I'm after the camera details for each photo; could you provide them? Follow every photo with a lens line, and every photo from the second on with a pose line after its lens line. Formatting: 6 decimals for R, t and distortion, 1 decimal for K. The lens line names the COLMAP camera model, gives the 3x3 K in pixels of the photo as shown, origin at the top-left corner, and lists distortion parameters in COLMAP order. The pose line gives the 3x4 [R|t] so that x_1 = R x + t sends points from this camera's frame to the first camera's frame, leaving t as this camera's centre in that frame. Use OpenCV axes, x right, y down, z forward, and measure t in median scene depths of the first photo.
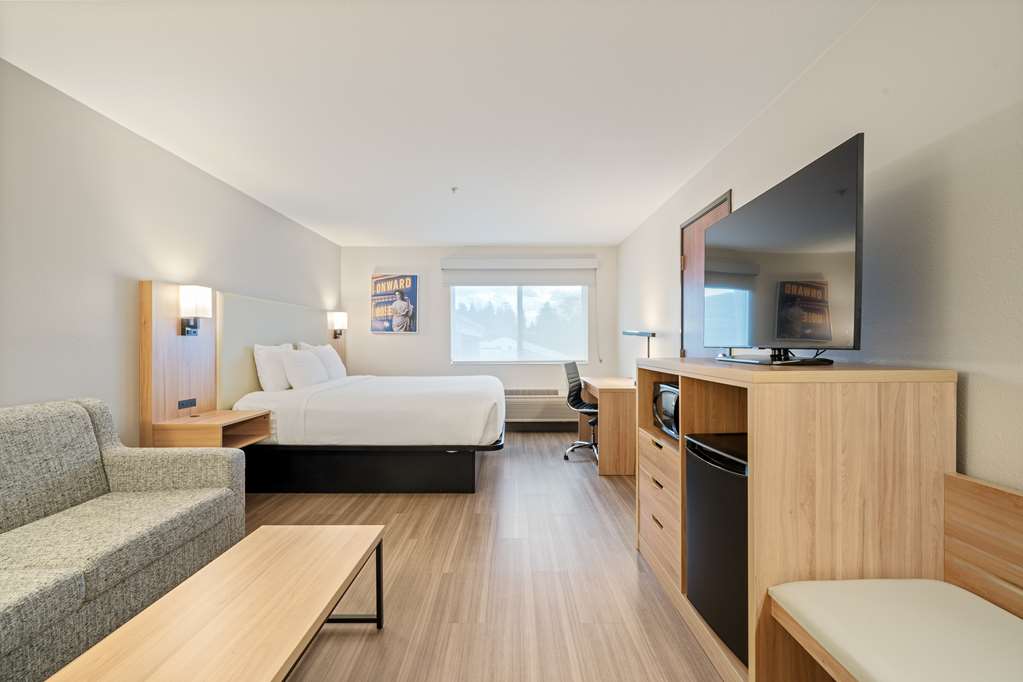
lens RADIAL K [[461.6, 0, 513.5], [0, 461.6, 345.6], [0, 0, 1]] dist [0.000543, 0.000323]
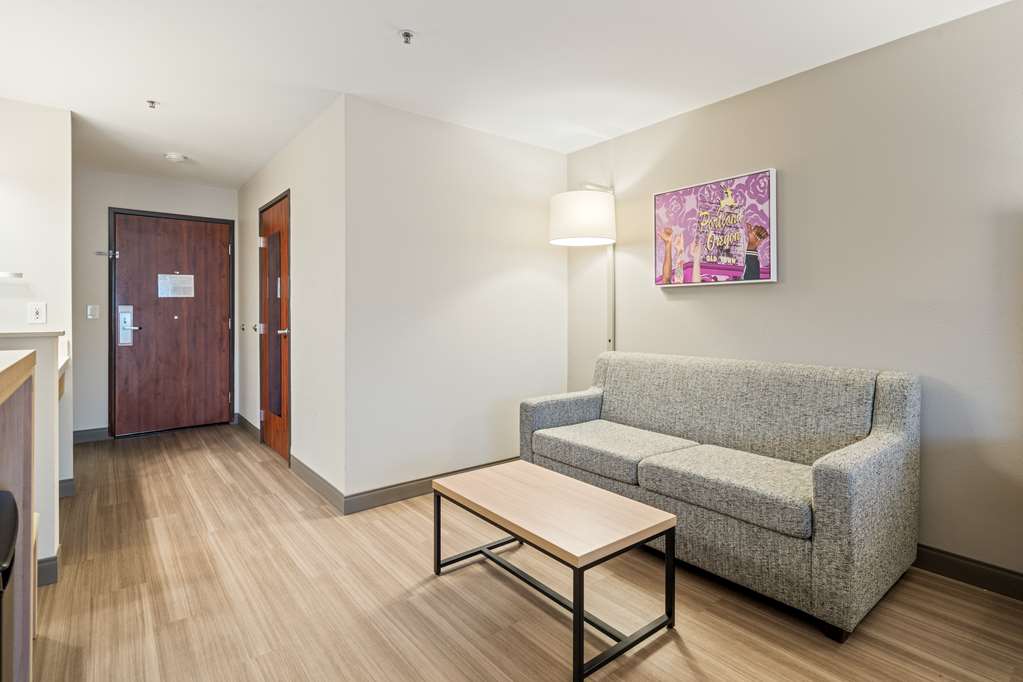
lens RADIAL K [[507.2, 0, 511.0], [0, 507.2, 307.9], [0, 0, 1]] dist [0.001183, 0.000091]
pose [[-0.789034, -0.002969, -0.614342, 0.108648], [-0.001226, 0.999994, -0.003258, -0.002078], [0.614348, -0.001817, -0.789033, 0.555299]]
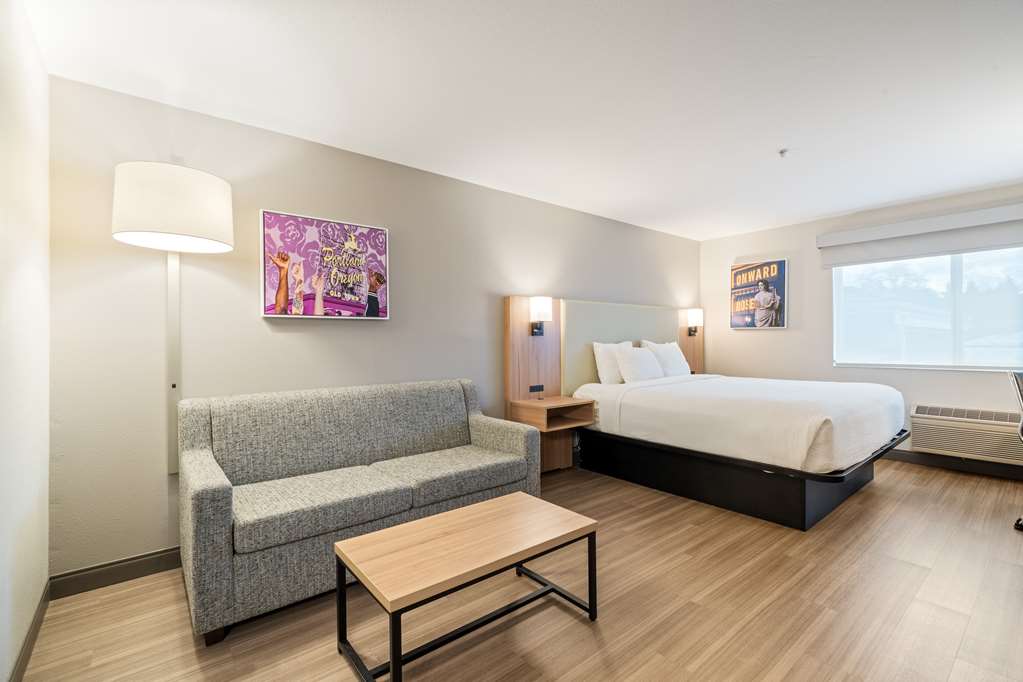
lens RADIAL K [[461.3, 0, 510.1], [0, 461.3, 342.2], [0, 0, 1]] dist [-0.000797, -0.000005]
pose [[0.625779, -0.002391, -0.779997, 0.137592], [0.001754, 0.999997, -0.001659, -0.000844], [0.779999, -0.000330, 0.625781, 0.075721]]
